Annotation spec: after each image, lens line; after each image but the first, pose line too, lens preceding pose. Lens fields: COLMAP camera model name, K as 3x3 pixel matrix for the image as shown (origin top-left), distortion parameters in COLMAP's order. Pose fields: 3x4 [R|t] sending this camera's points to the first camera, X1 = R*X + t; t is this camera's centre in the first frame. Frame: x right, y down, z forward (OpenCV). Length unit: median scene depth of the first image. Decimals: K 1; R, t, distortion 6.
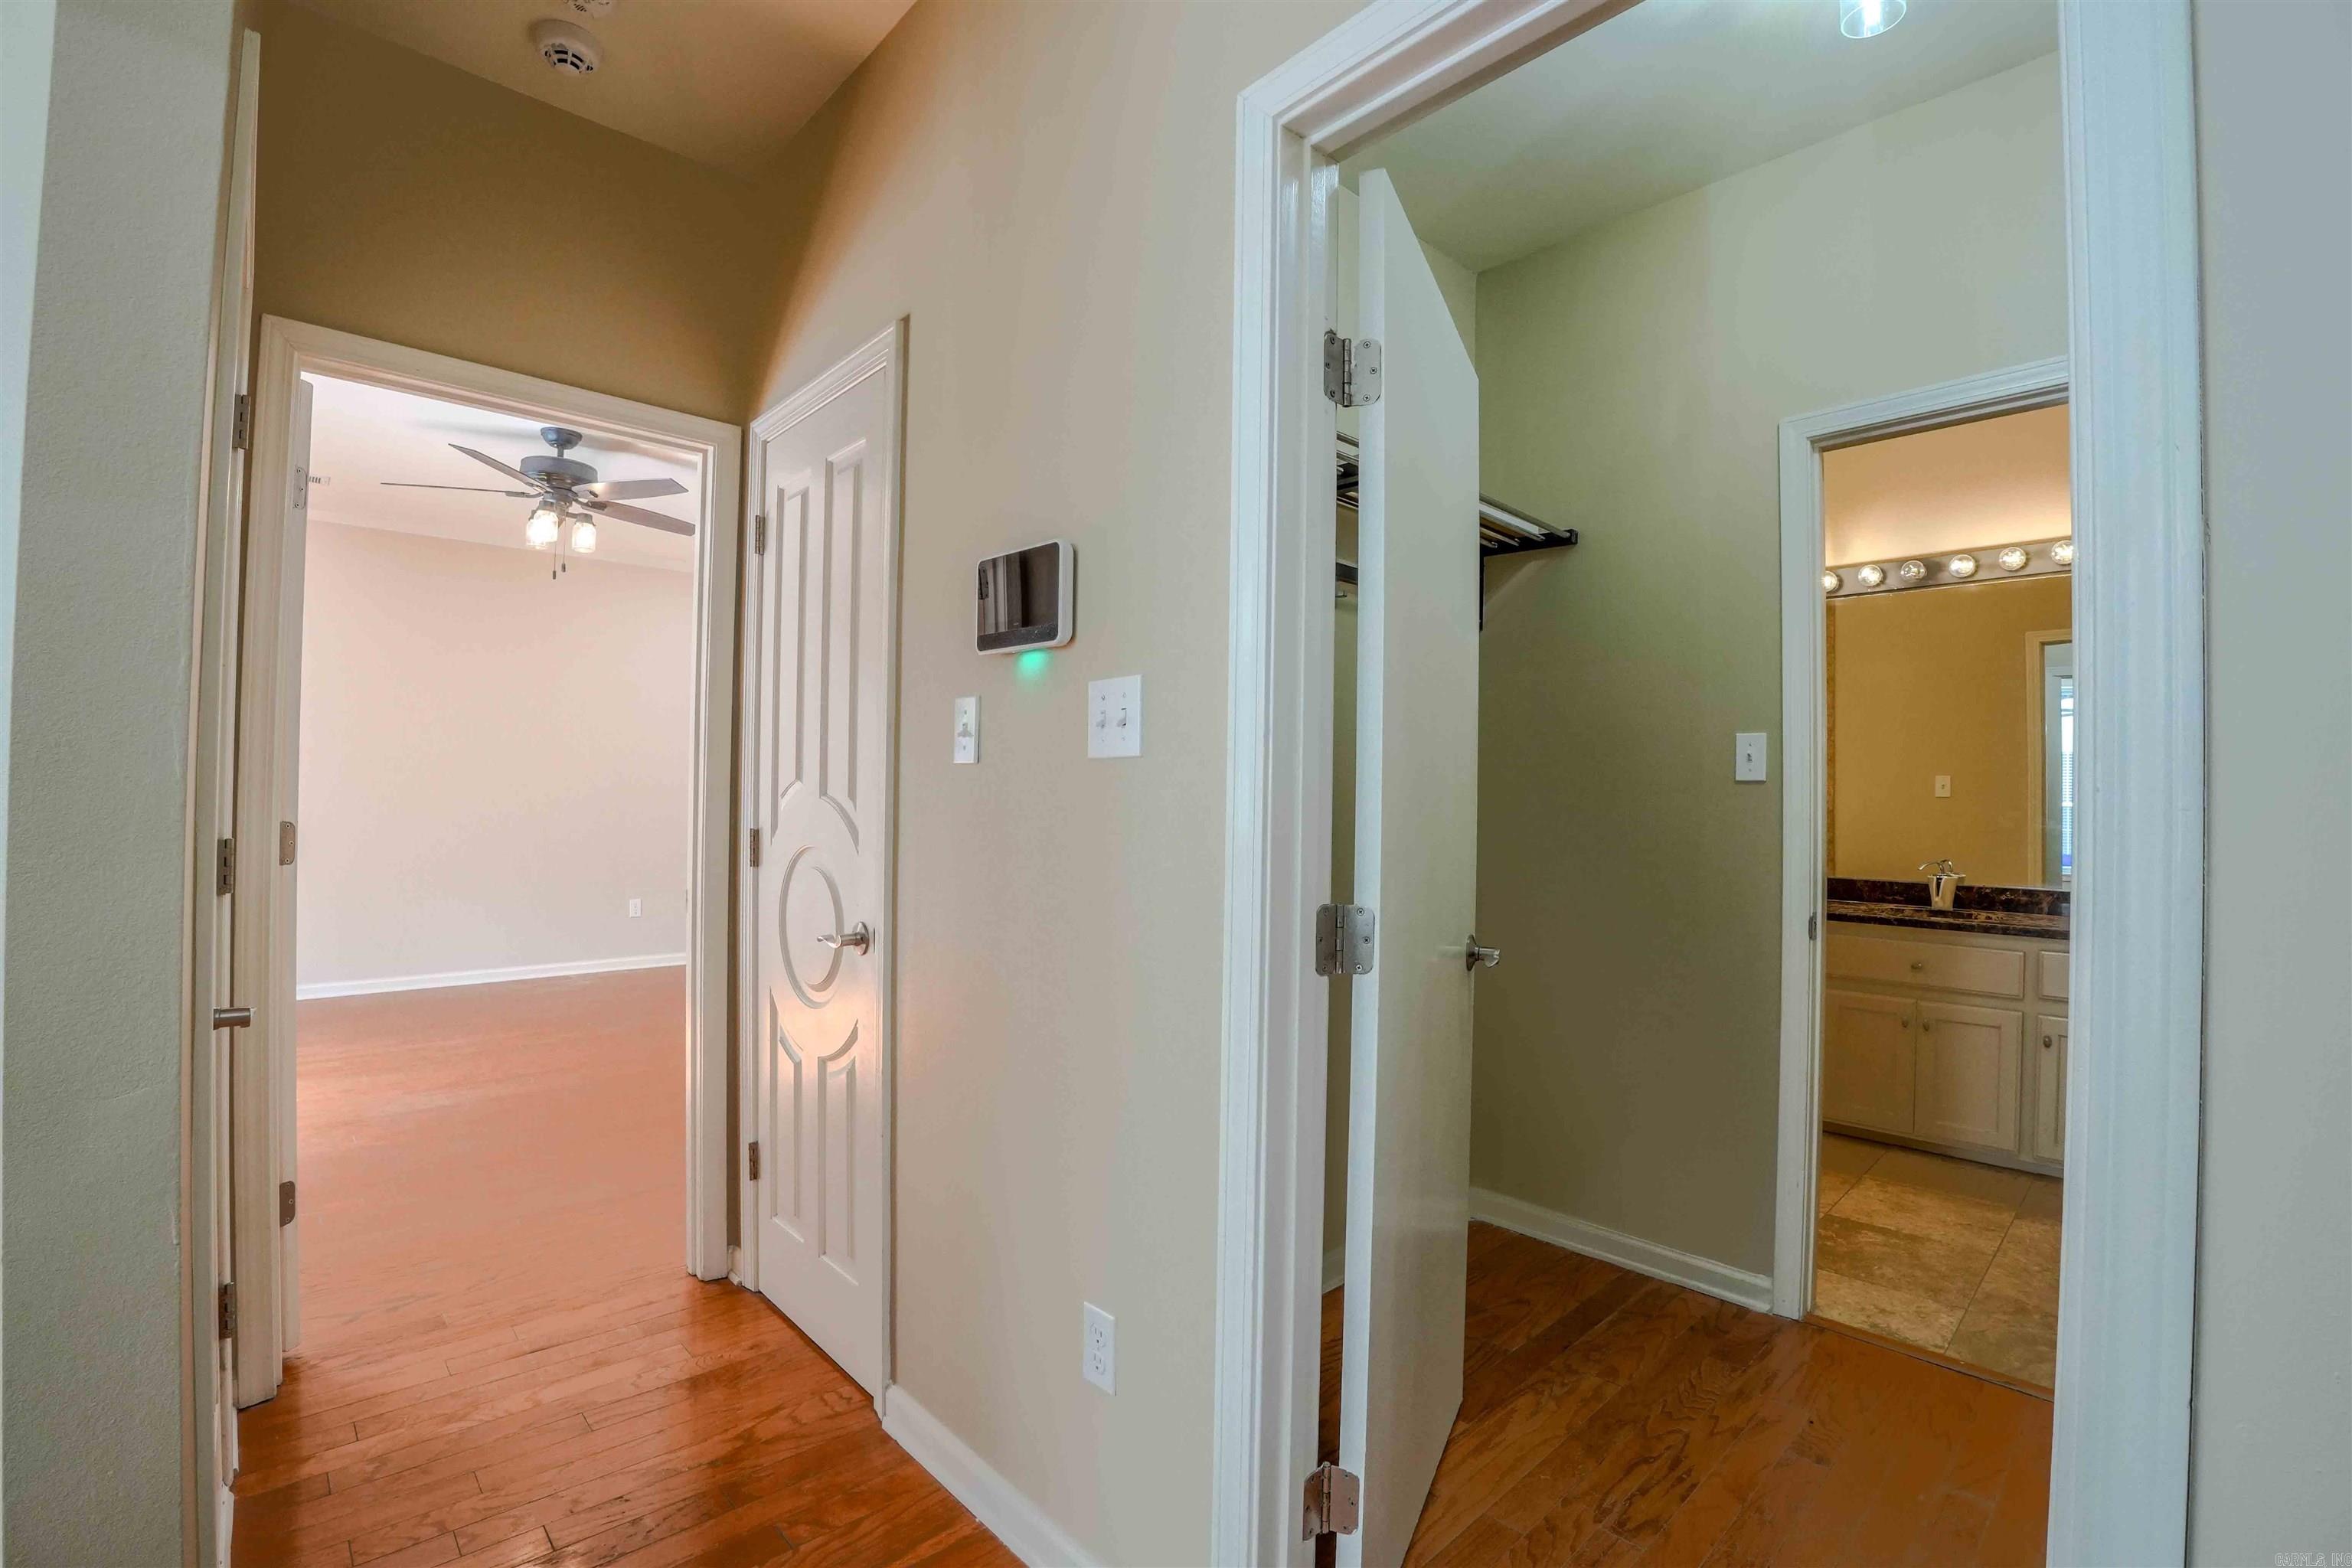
lens RADIAL K [[1041.7, 0, 1179.5], [0, 1041.7, 791.1], [0, 0, 1]] dist [-0.070340, 0.016137]
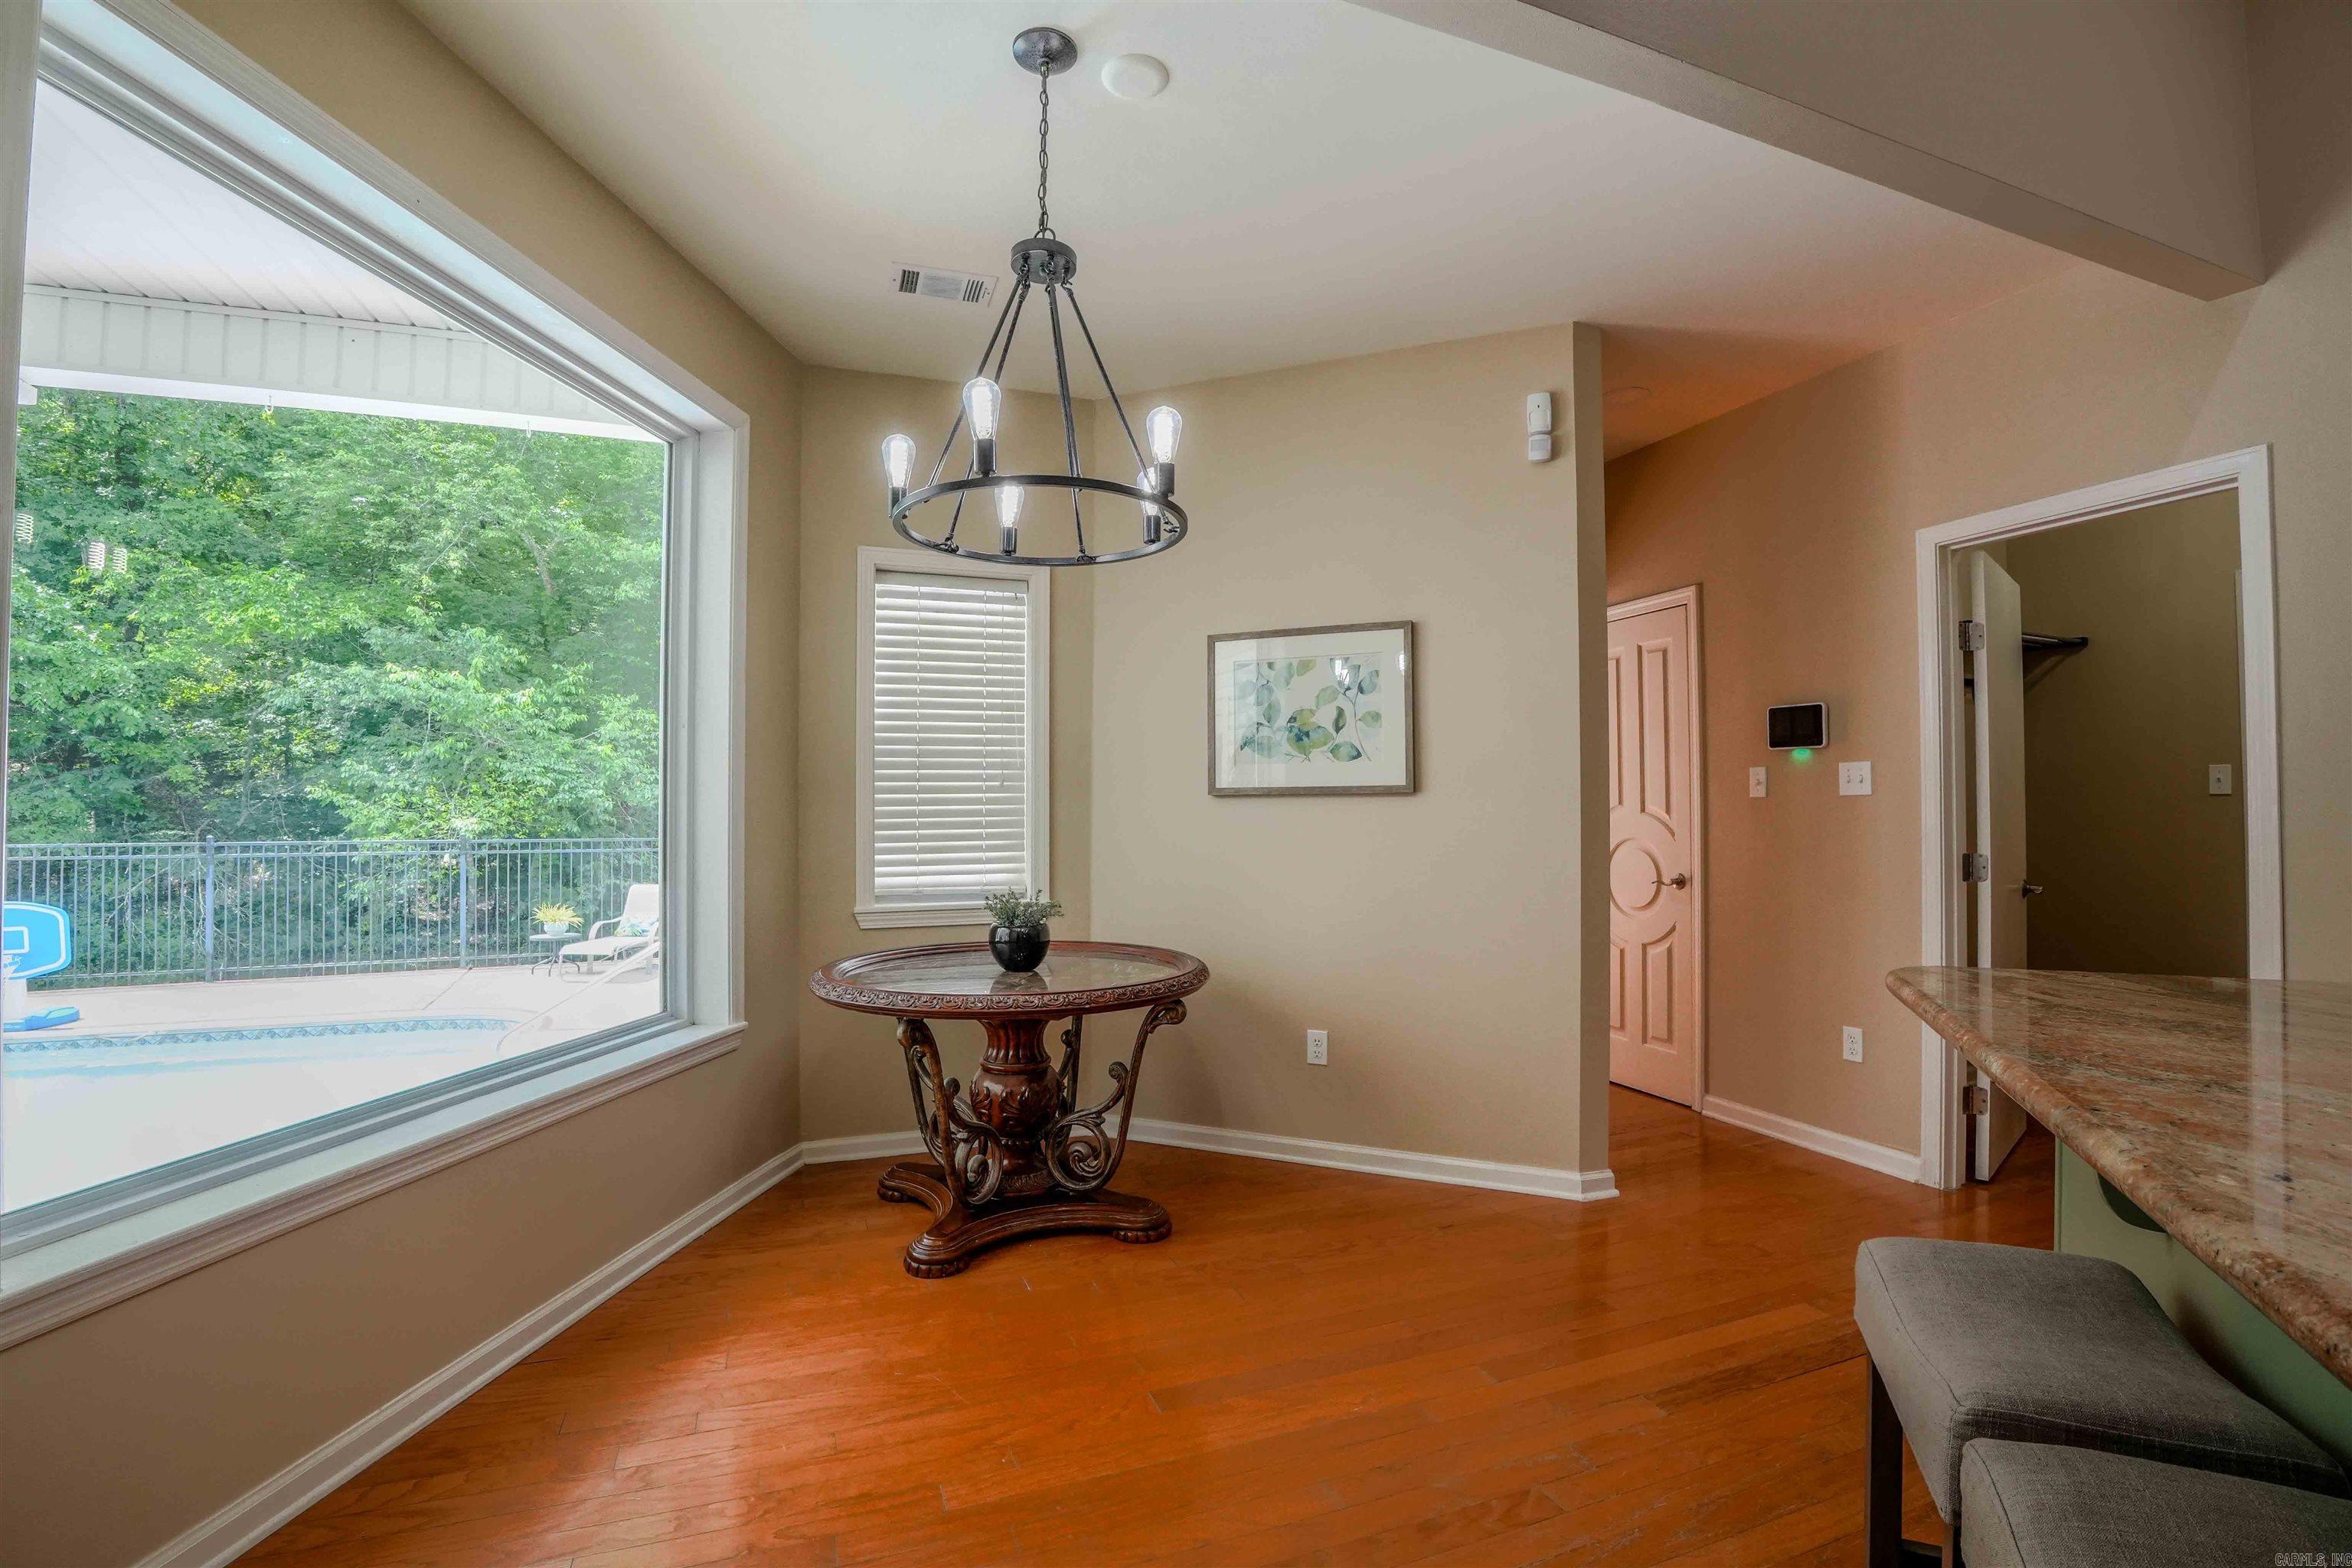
lens RADIAL K [[1041.7, 0, 1179.5], [0, 1041.7, 791.1], [0, 0, 1]] dist [-0.070340, 0.016137]
pose [[0.923393, -0.023220, -0.383153, -0.548092], [0.018137, 0.999693, -0.016873, -0.027591], [0.383428, 0.008631, 0.923531, -1.586762]]
